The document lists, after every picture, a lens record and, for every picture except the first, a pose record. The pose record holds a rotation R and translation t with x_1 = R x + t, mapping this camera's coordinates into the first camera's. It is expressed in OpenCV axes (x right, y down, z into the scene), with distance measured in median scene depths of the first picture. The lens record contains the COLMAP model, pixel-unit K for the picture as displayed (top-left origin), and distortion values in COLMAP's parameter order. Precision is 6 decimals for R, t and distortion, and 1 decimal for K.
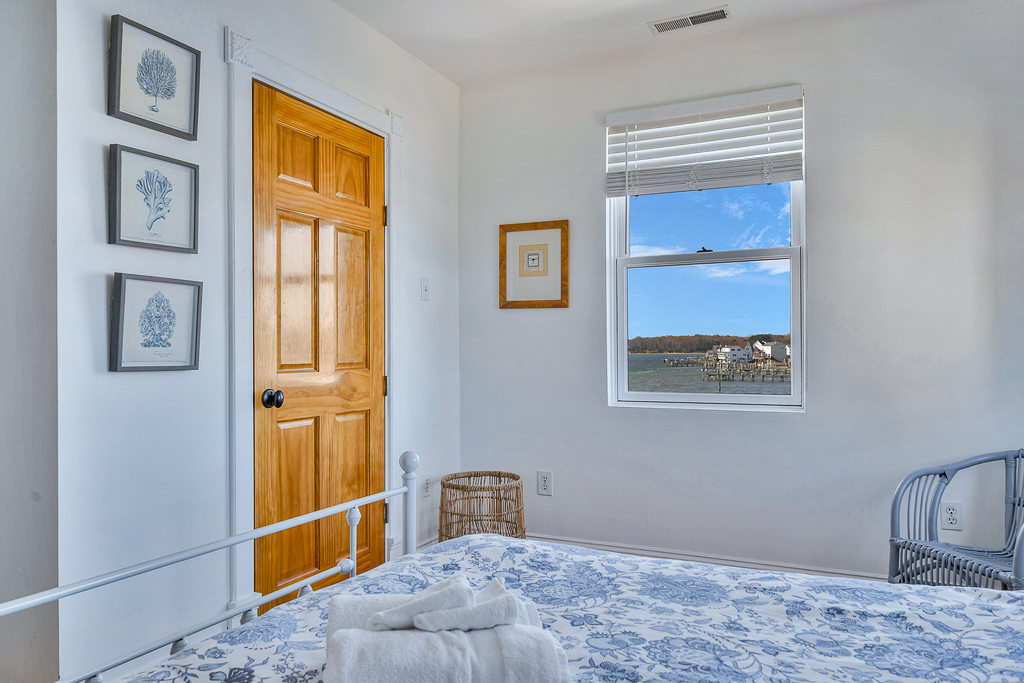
lens RADIAL K [[713.9, 0, 504.2], [0, 713.9, 367.6], [0, 0, 1]] dist [-0.011142, -0.001553]
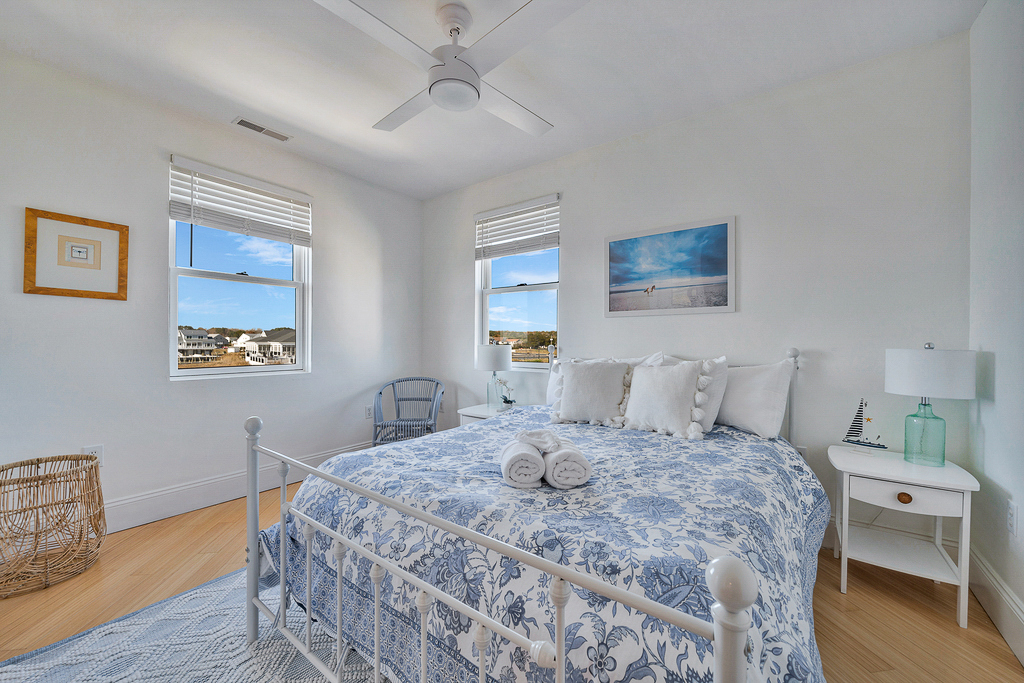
lens RADIAL K [[402.0, 0, 511.0], [0, 402.0, 342.1], [0, 0, 1]] dist [-0.002507, -0.000782]
pose [[0.154245, 0.004323, 0.988023, -0.468466], [0.025670, 0.999635, -0.008381, 0.004844], [-0.987699, 0.026655, 0.154078, 0.288256]]
